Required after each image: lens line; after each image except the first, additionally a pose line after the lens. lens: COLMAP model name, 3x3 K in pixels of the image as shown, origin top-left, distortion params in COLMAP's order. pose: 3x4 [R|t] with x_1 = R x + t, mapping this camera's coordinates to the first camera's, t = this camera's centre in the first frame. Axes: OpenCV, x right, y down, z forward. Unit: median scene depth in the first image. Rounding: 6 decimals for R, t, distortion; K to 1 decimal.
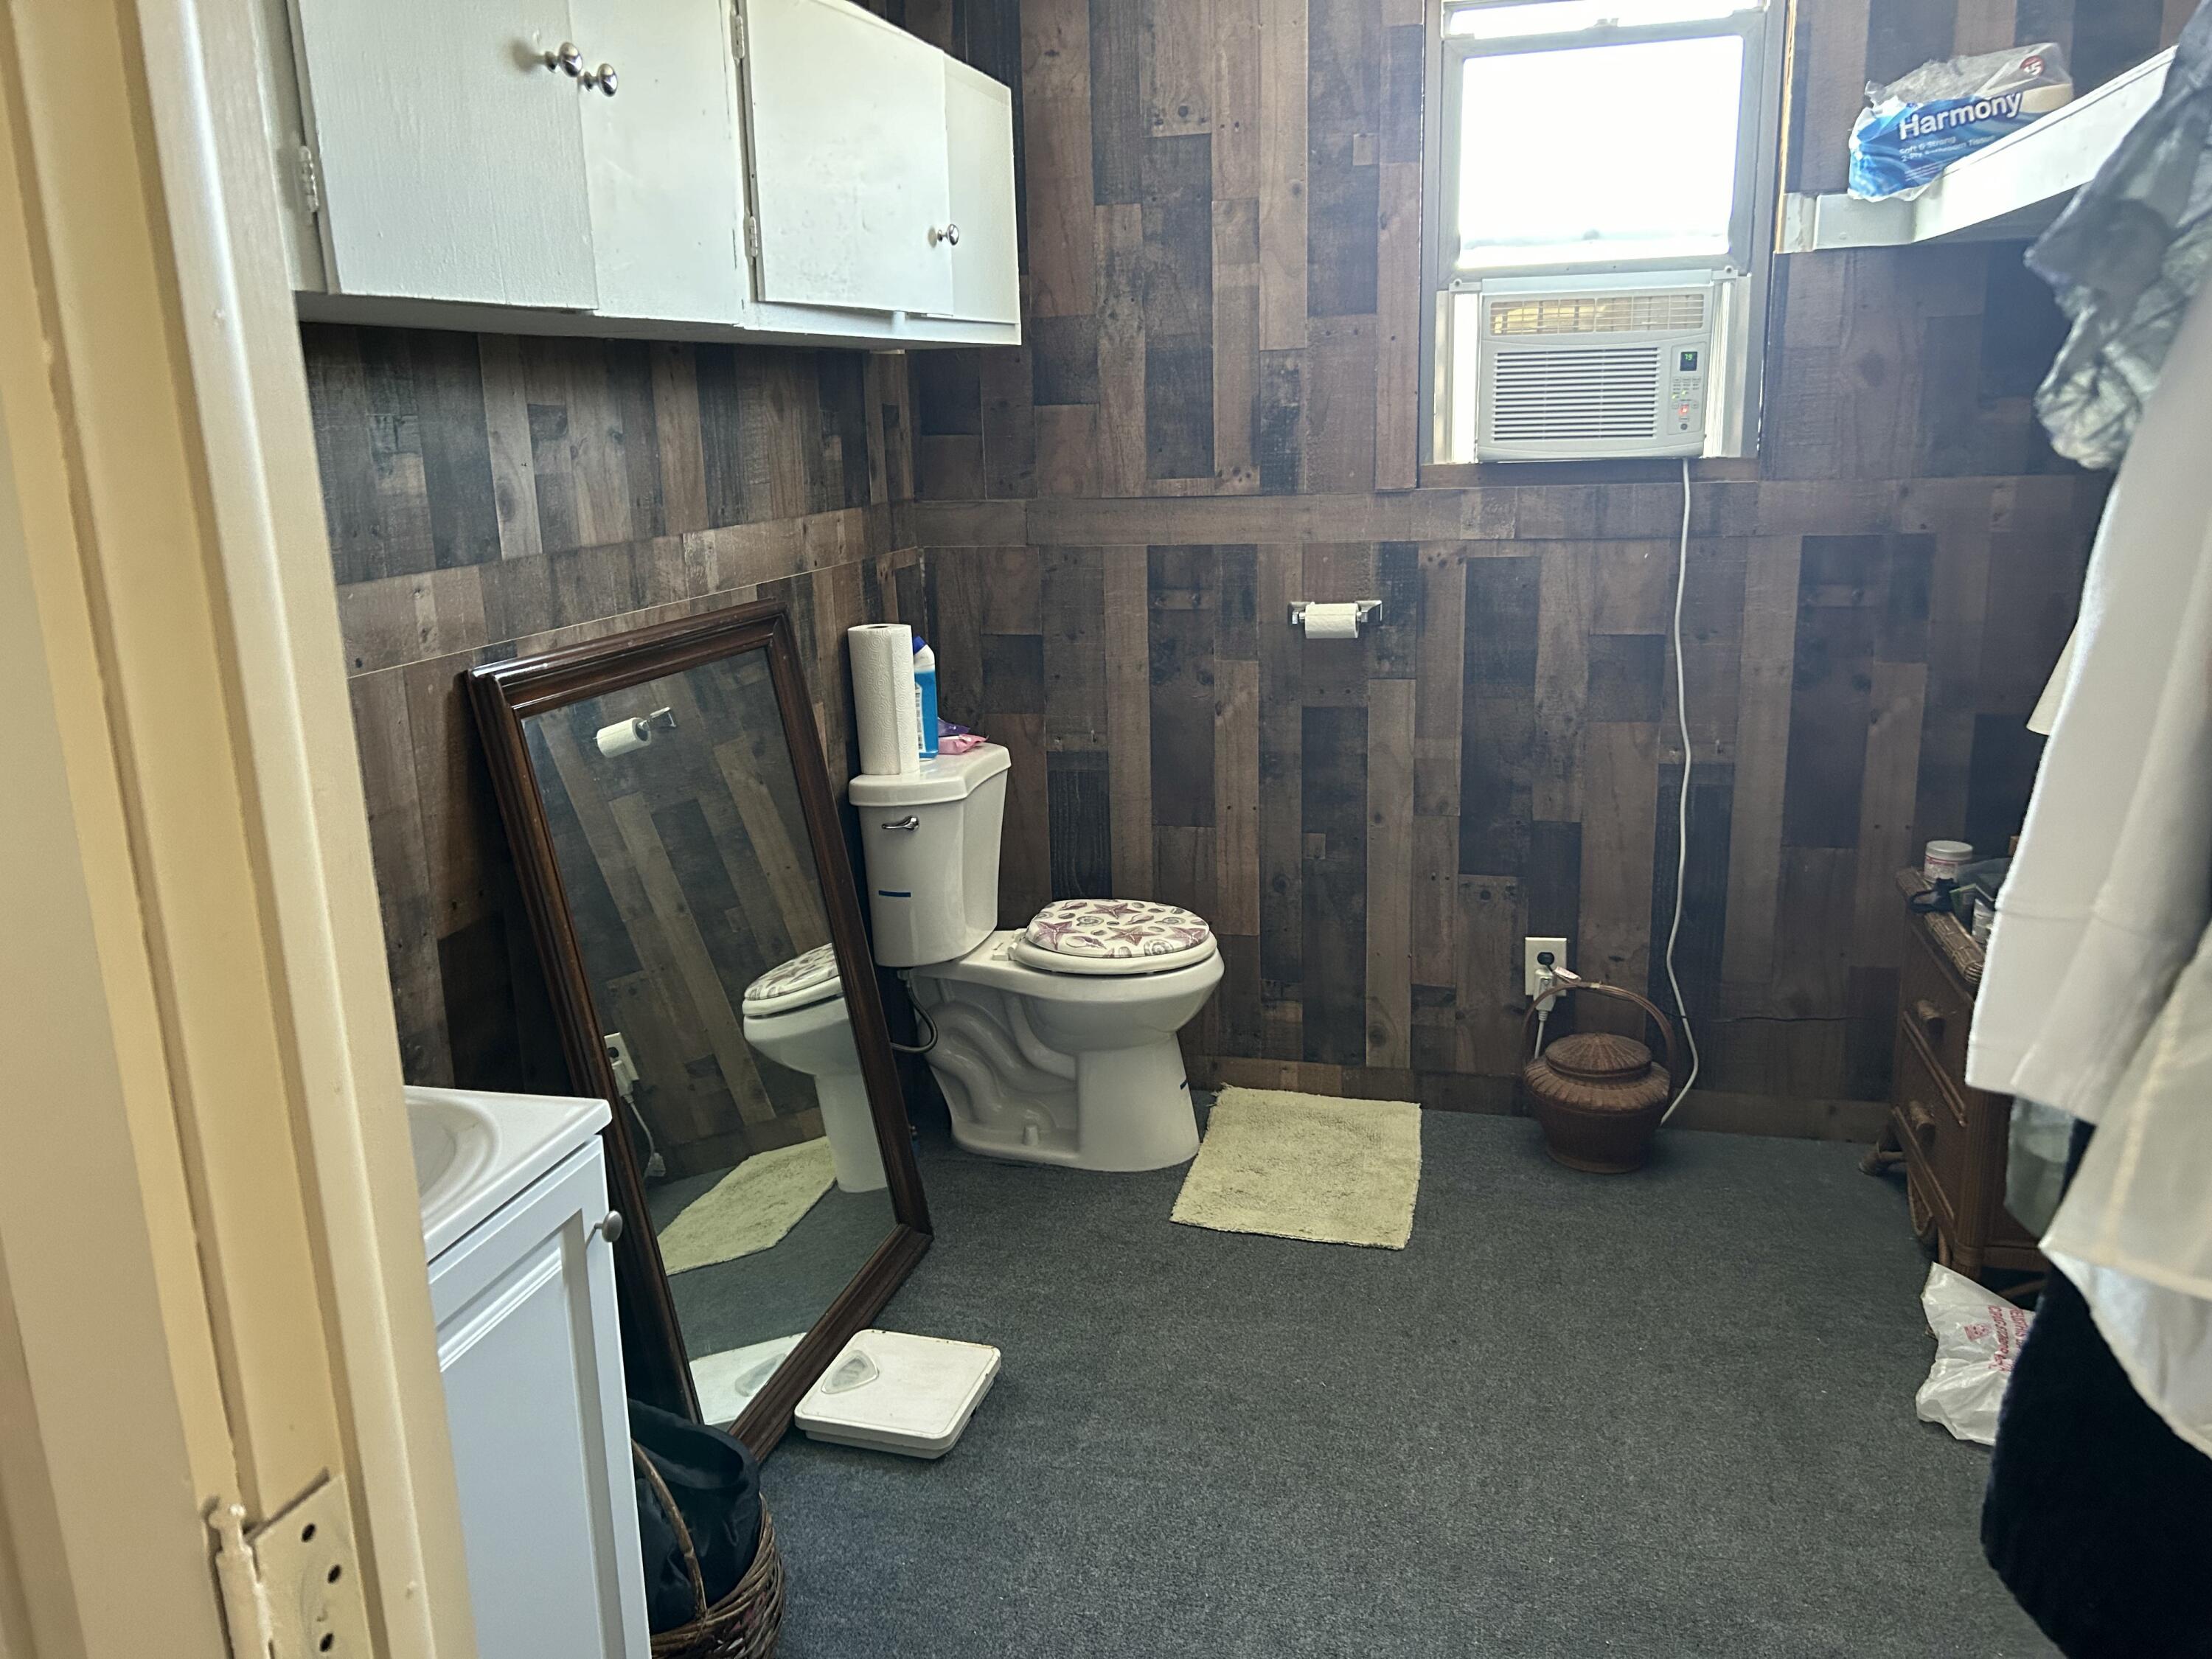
lens RADIAL K [[1684.4, 0, 1106.0], [0, 1684.4, 829.5], [0, 0, 1]] dist [0.054637, -0.000539]
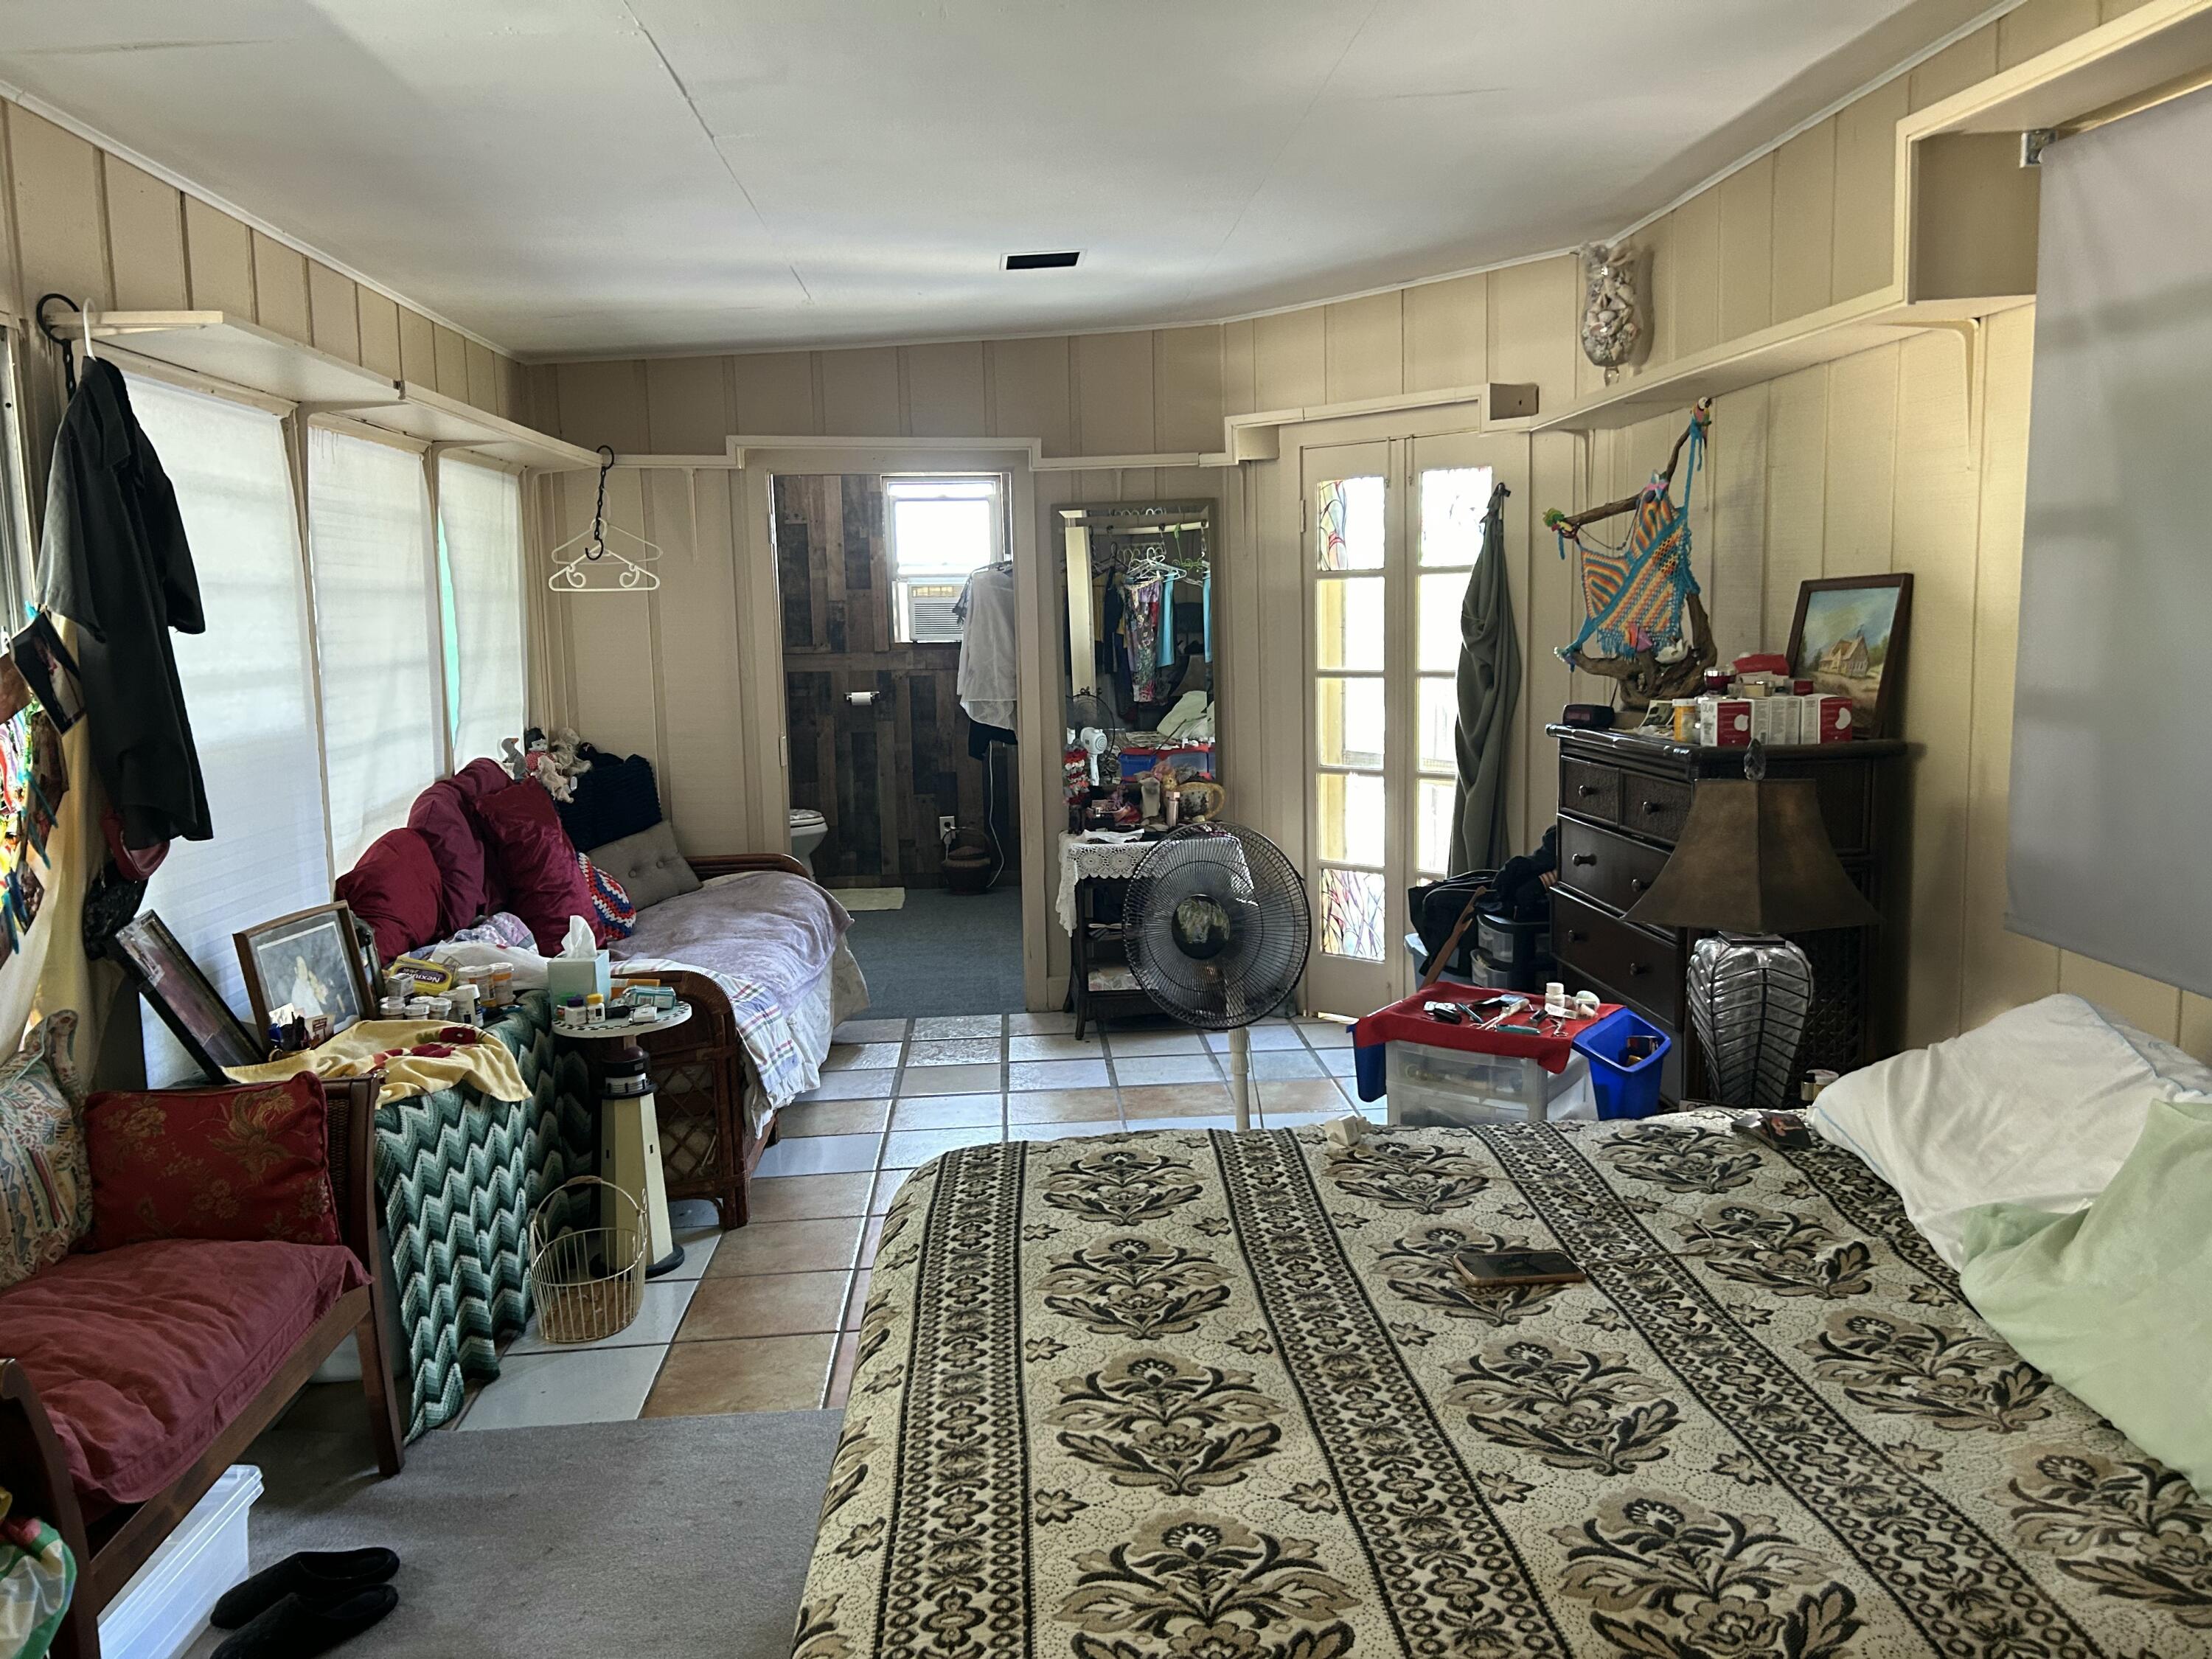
lens RADIAL K [[1684.4, 0, 1106.0], [0, 1684.4, 829.5], [0, 0, 1]] dist [0.054637, -0.000539]
pose [[0.950008, -0.033844, 0.310386, -0.261240], [0.071717, 0.991181, -0.111429, 0.318138], [-0.303878, 0.128118, 0.944057, -1.263624]]
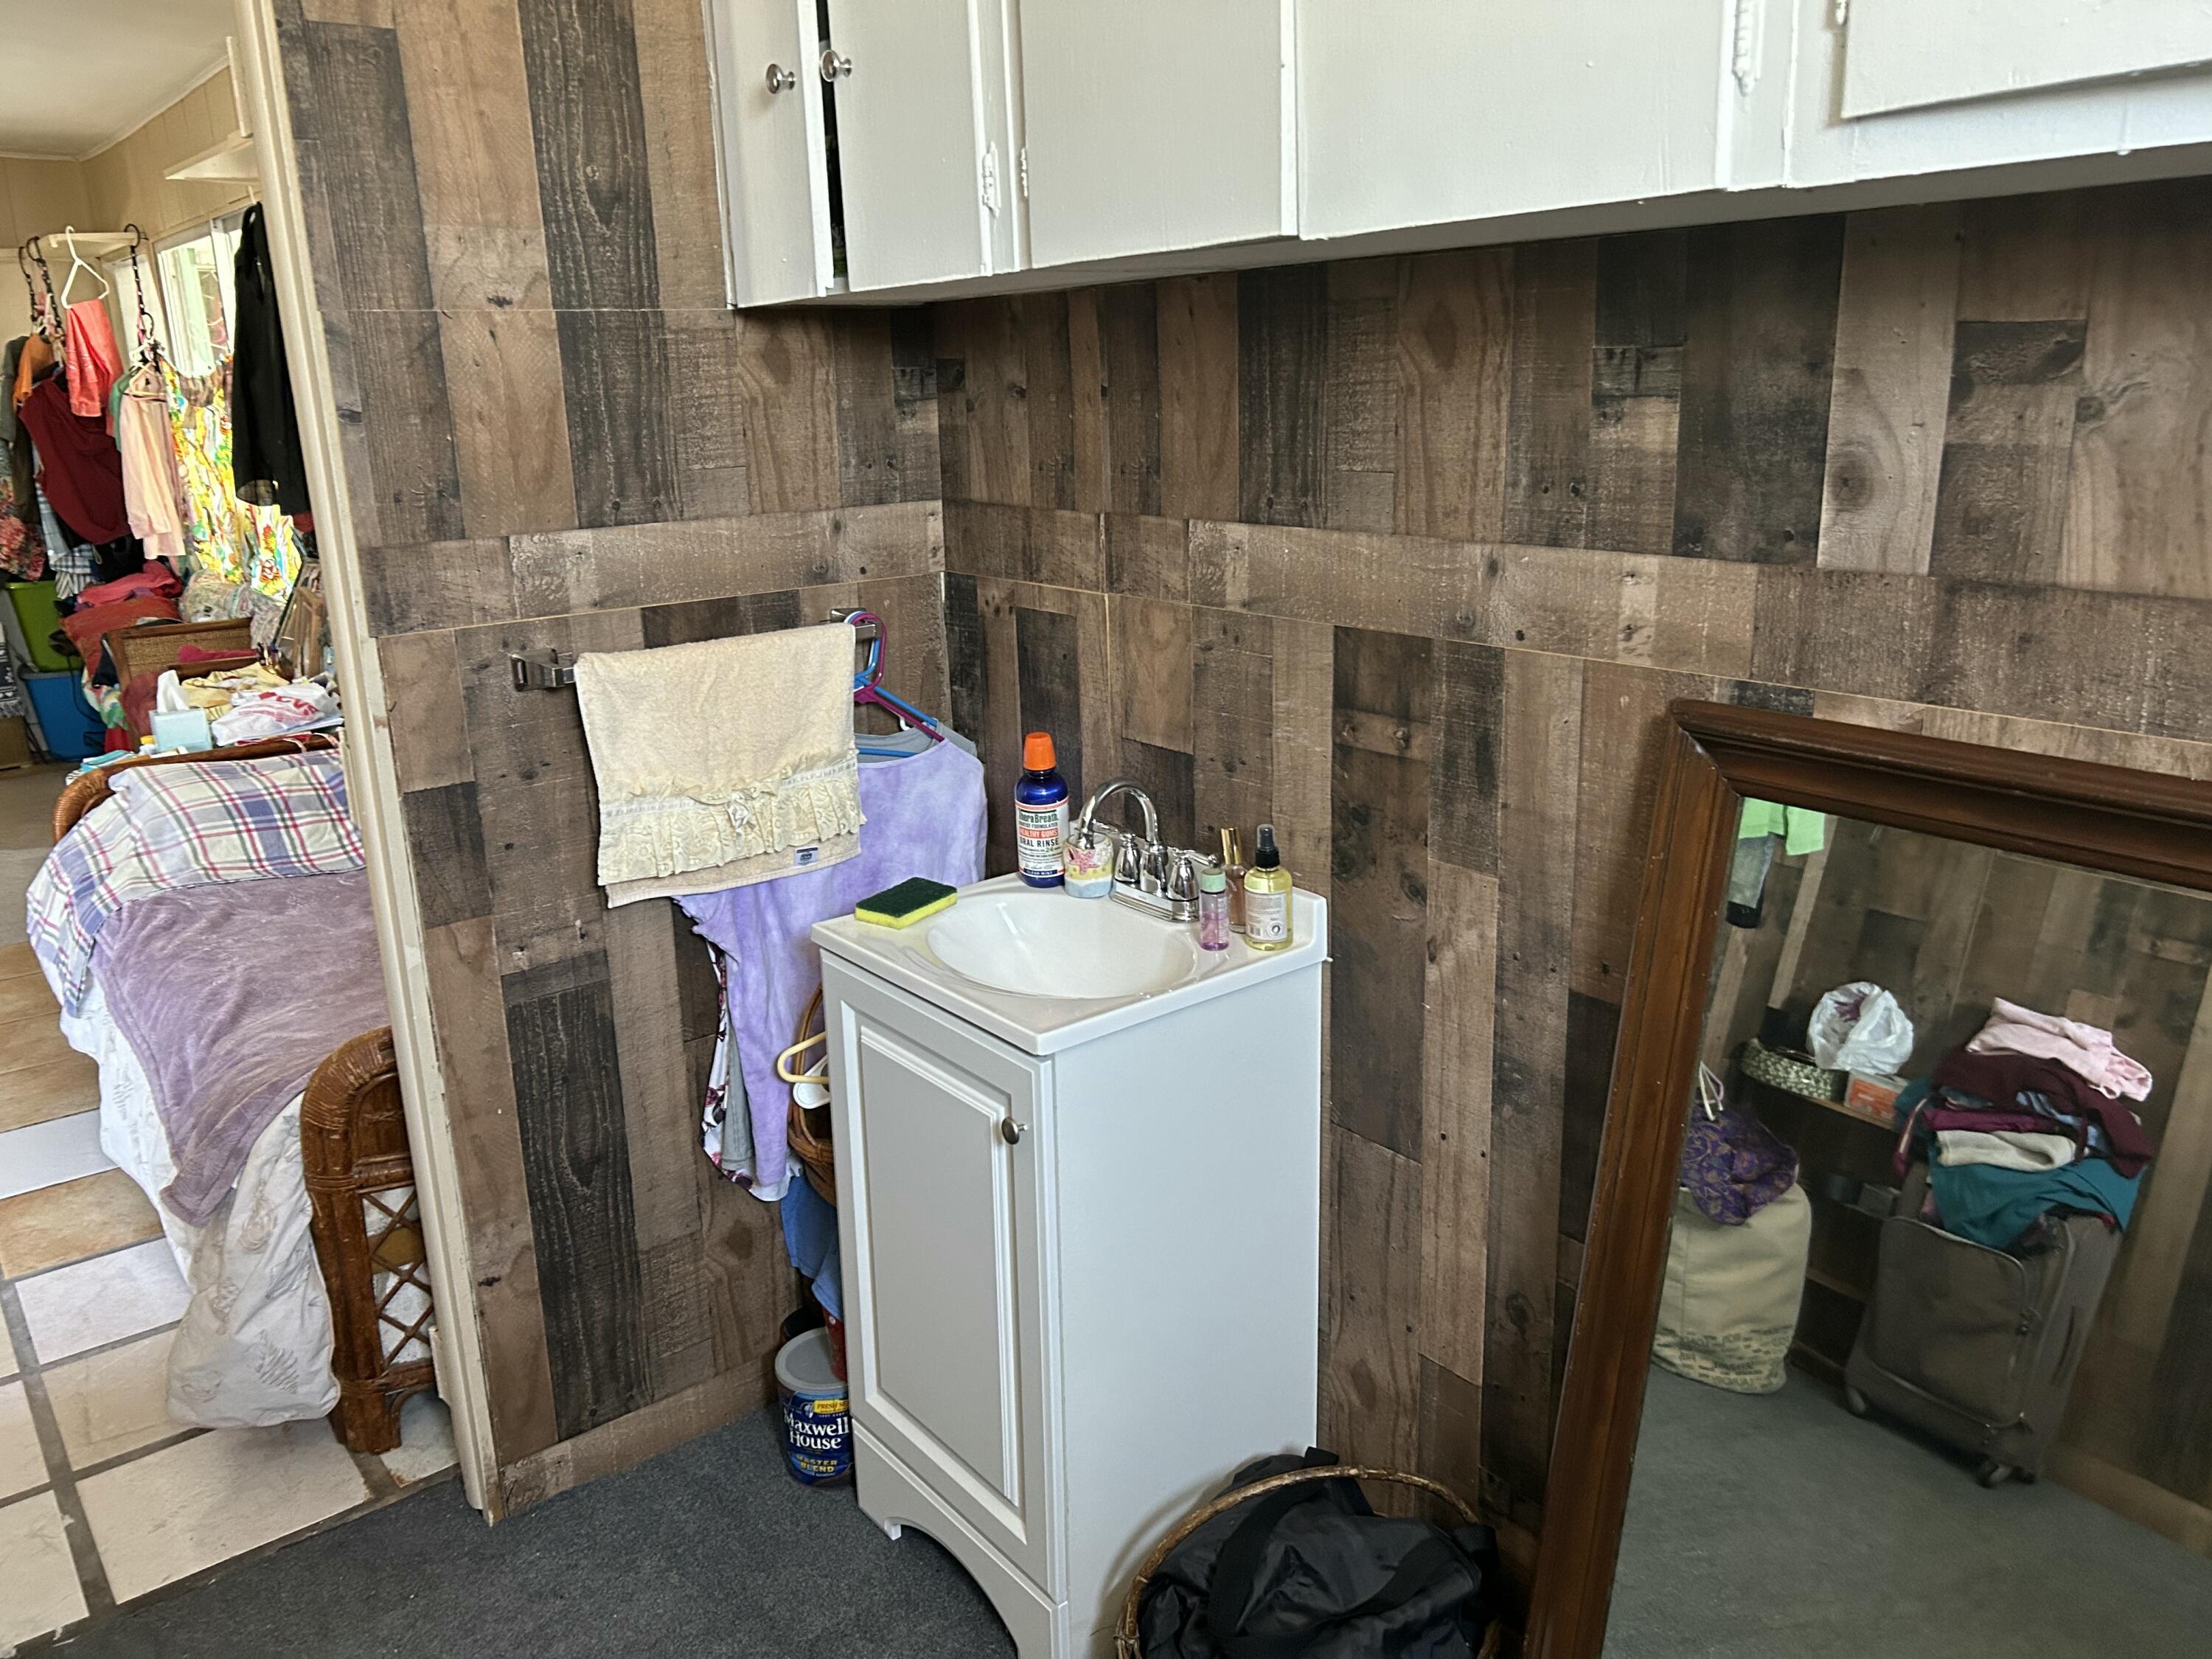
lens RADIAL K [[1540.6, 0, 1106.0], [0, 1540.6, 829.5], [0, 0, 1]] dist [-0.062082, 0.042123]
pose [[-0.573193, 0.273372, -0.772475, 0.302985], [-0.156640, 0.888769, 0.430758, -0.301281], [0.804309, 0.367908, -0.466615, 1.181751]]
